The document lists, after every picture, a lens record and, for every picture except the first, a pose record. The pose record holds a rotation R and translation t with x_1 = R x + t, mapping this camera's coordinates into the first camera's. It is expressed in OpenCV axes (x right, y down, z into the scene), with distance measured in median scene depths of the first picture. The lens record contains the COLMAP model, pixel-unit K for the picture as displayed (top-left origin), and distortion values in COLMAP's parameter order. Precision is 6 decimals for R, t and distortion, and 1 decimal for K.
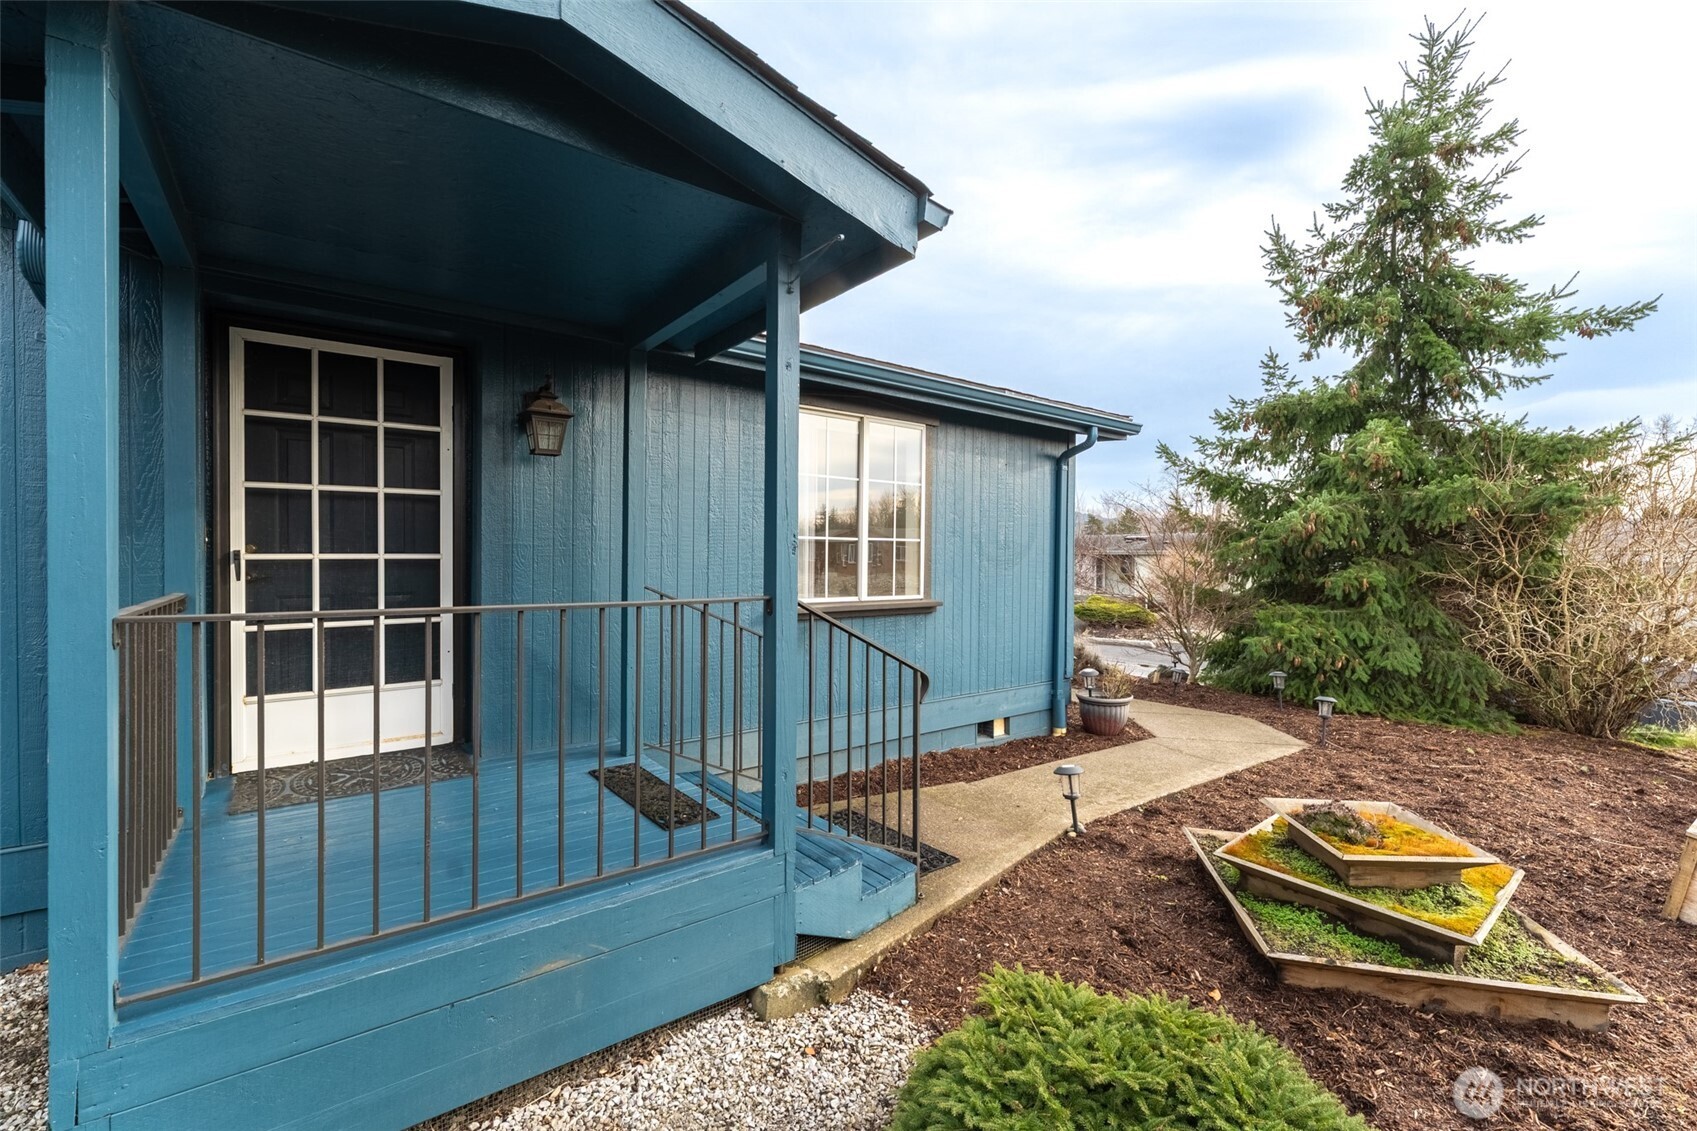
lens RADIAL K [[723.3, 0, 848.5], [0, 723.3, 565.5], [0, 0, 1]] dist [-0.001085, 0.000026]
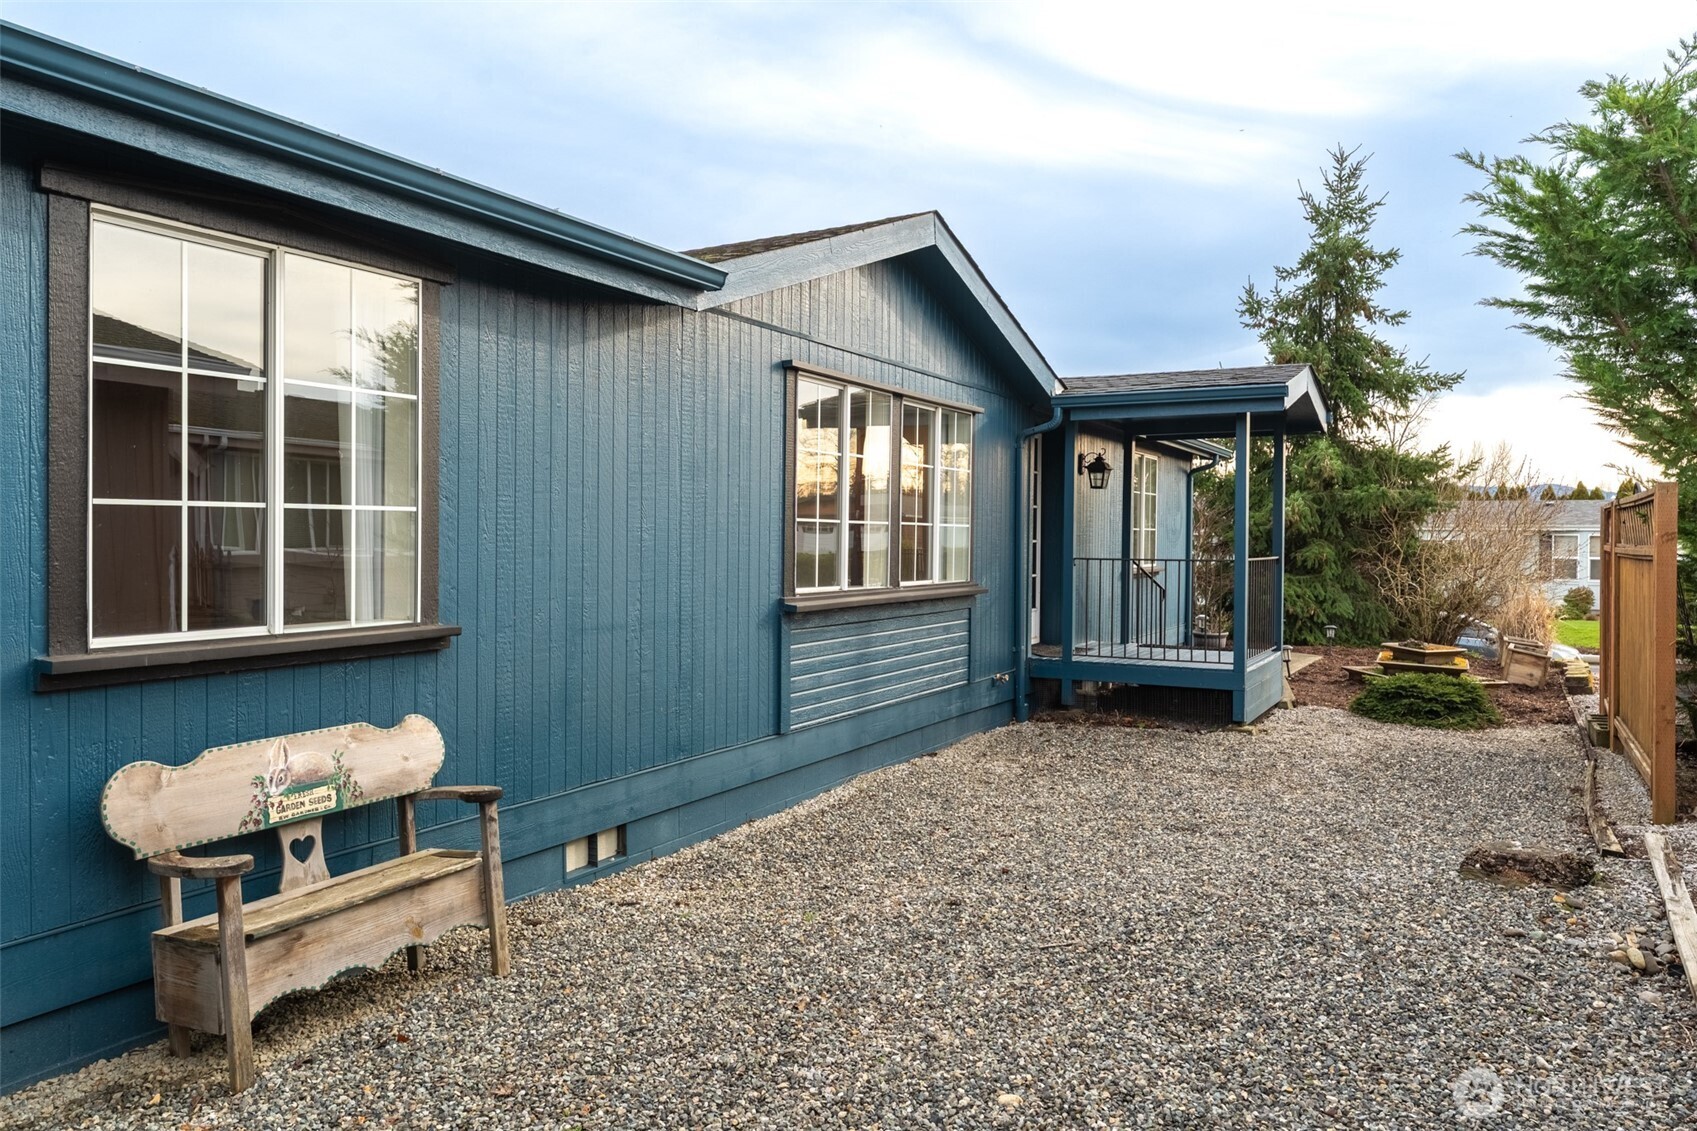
lens RADIAL K [[1253.4, 0, 848.5], [0, 1253.4, 565.5], [0, 0, 1]] dist [0.000617, -0.000420]
pose [[0.905680, -0.011568, 0.423803, -1.193506], [0.007753, 0.999912, 0.010726, 0.007875], [-0.423890, -0.006429, 0.905691, -0.859513]]
